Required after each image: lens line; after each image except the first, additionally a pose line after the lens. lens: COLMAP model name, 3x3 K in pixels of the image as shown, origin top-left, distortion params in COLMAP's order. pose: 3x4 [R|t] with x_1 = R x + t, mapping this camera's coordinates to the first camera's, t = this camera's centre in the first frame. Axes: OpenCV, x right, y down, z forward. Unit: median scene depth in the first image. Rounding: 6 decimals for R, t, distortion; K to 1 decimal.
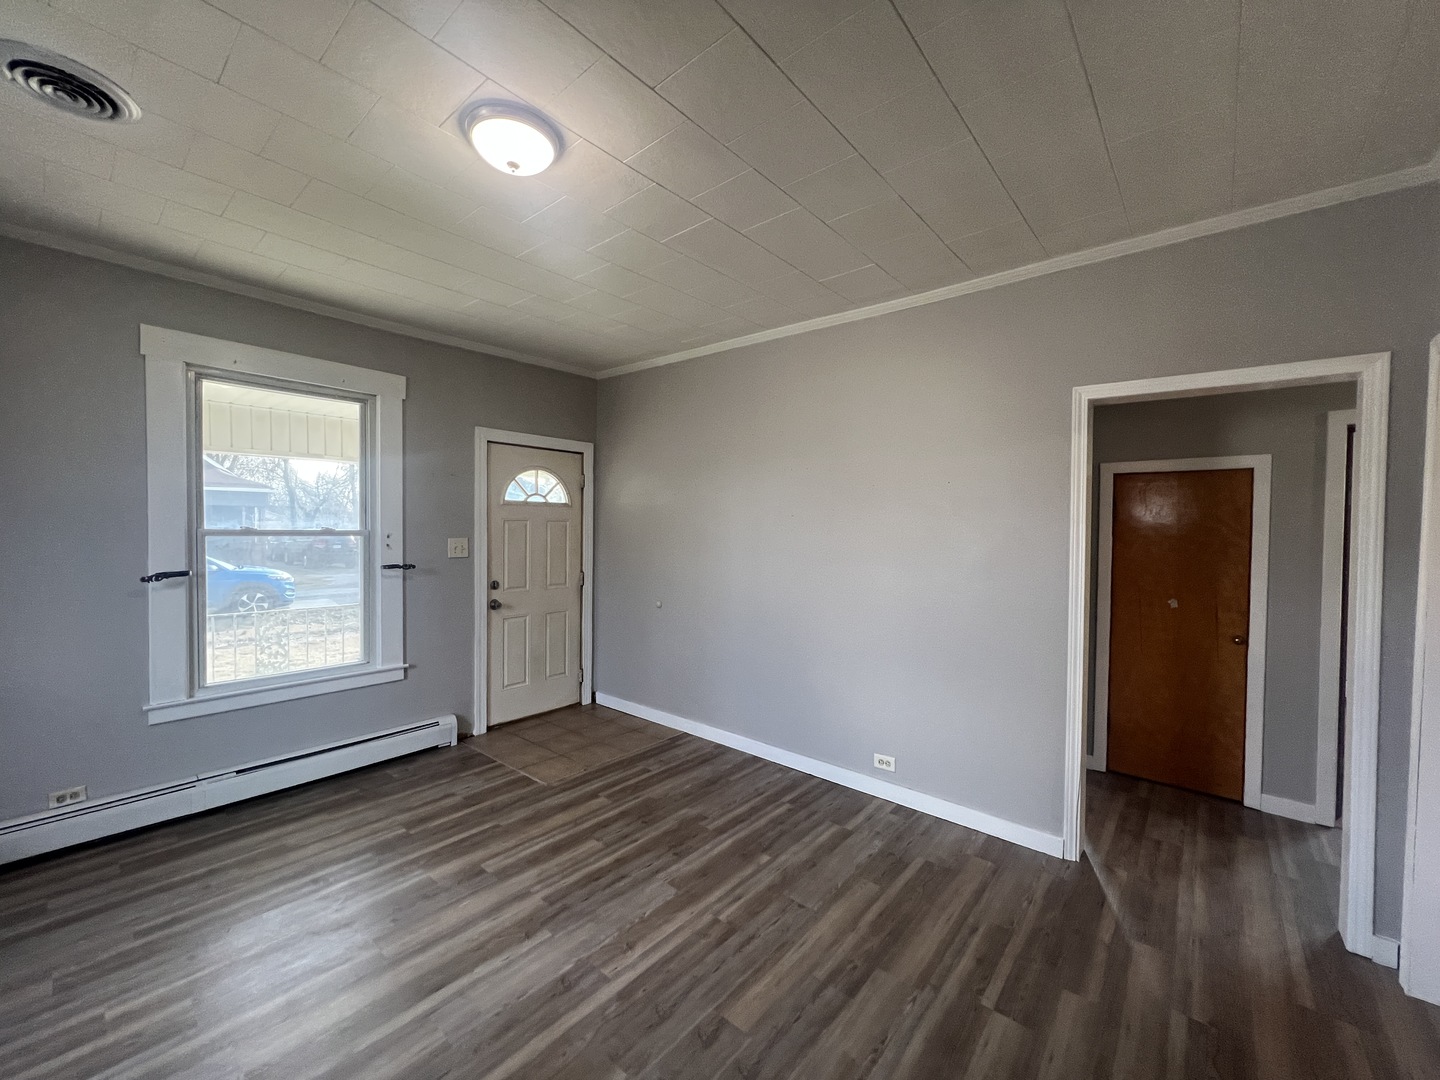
lens RADIAL K [[577.0, 0, 722.0], [0, 577.0, 541.2], [0, 0, 1]] dist [-0.001124, 0.000609]
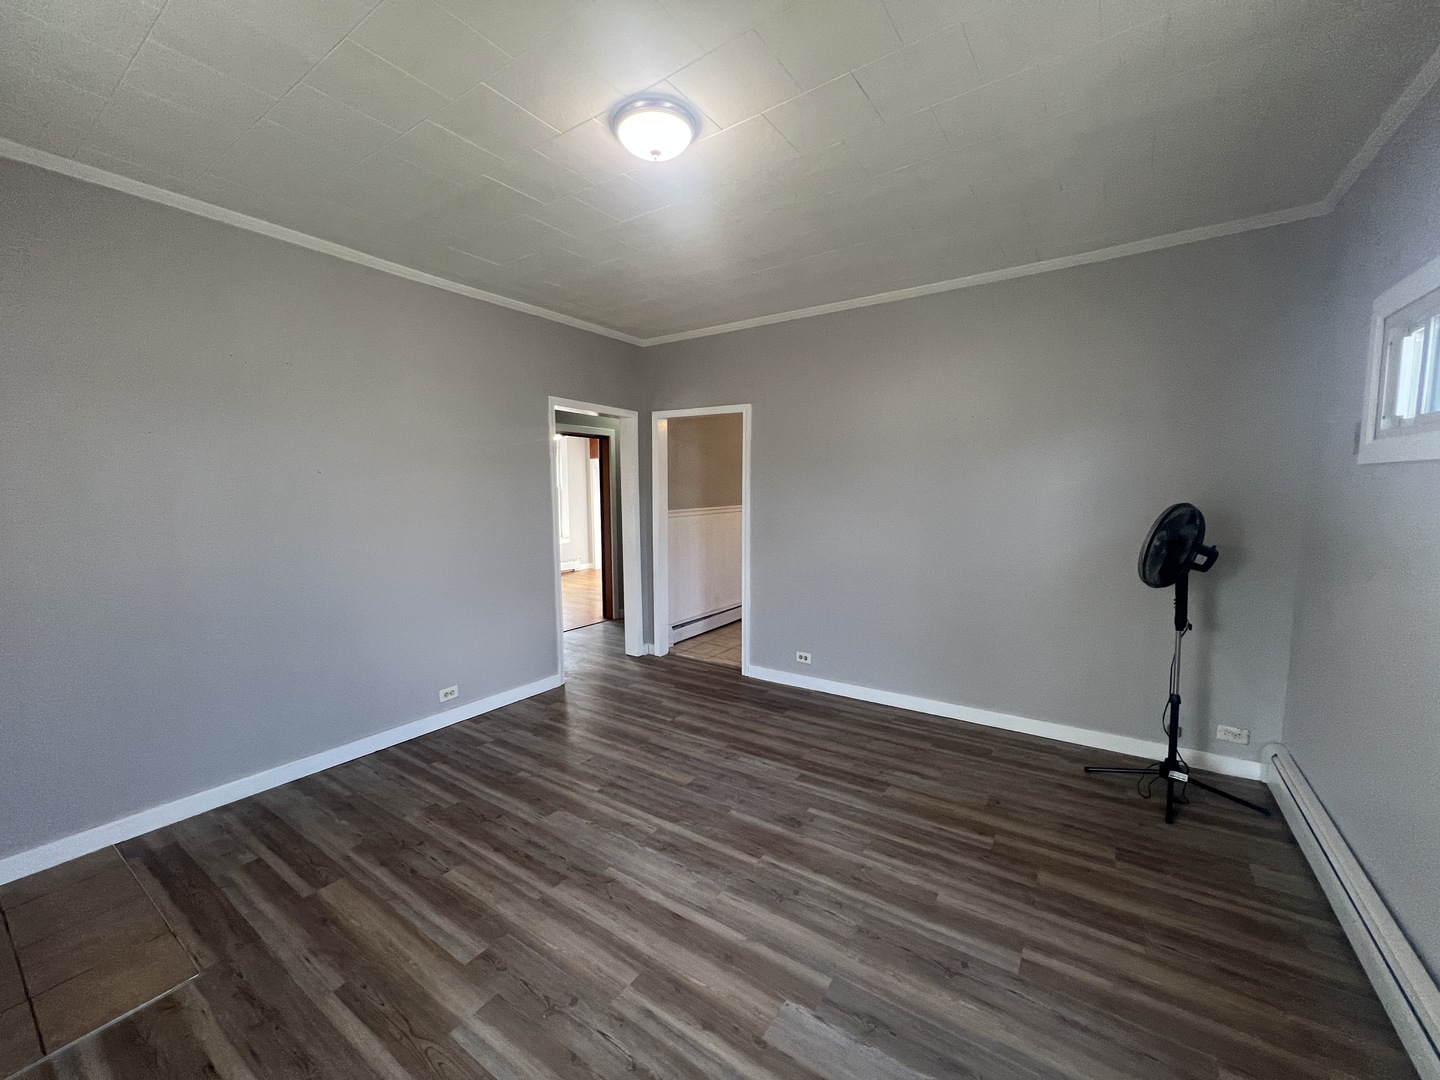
lens RADIAL K [[577.0, 0, 717.1], [0, 577.0, 539.2], [0, 0, 1]] dist [-0.001124, 0.000609]
pose [[-0.099675, -0.102793, 0.989696, -1.185873], [0.024124, 0.994107, 0.105680, -0.034357], [-0.994728, 0.034410, -0.096608, 0.792617]]
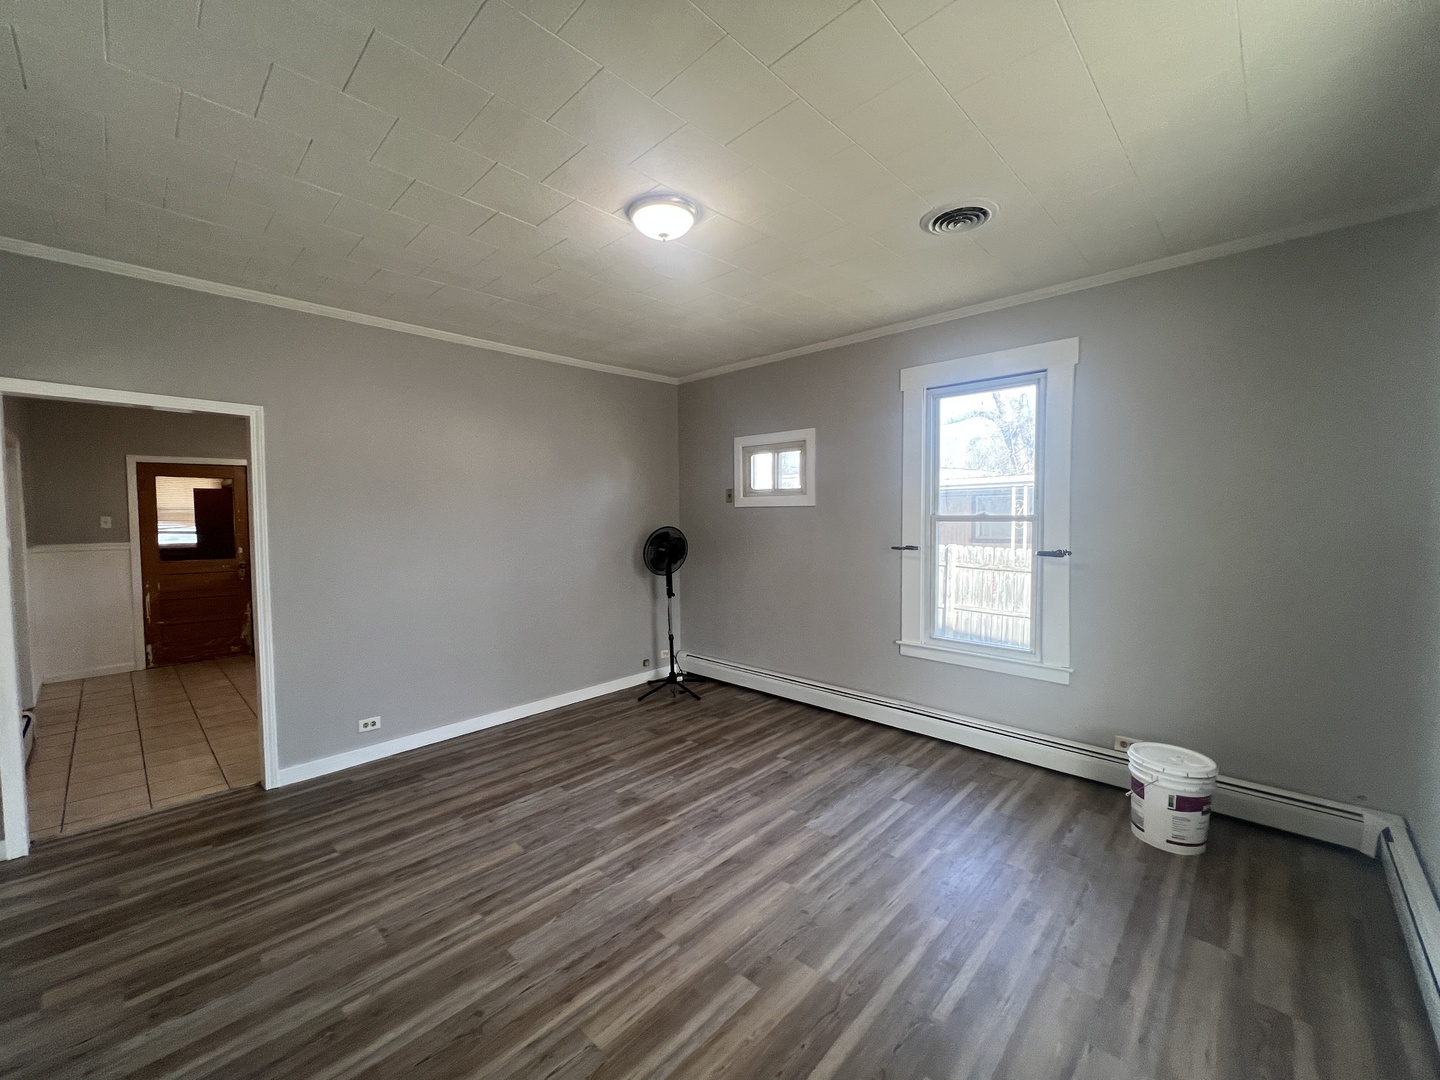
lens RADIAL K [[577.0, 0, 720.2], [0, 577.0, 542.3], [0, 0, 1]] dist [-0.001124, 0.000609]
pose [[-0.998010, -0.006407, 0.062722, -0.442535], [-0.002100, 0.997649, 0.068497, -0.046704], [-0.063013, 0.068229, -0.995678, 1.802792]]
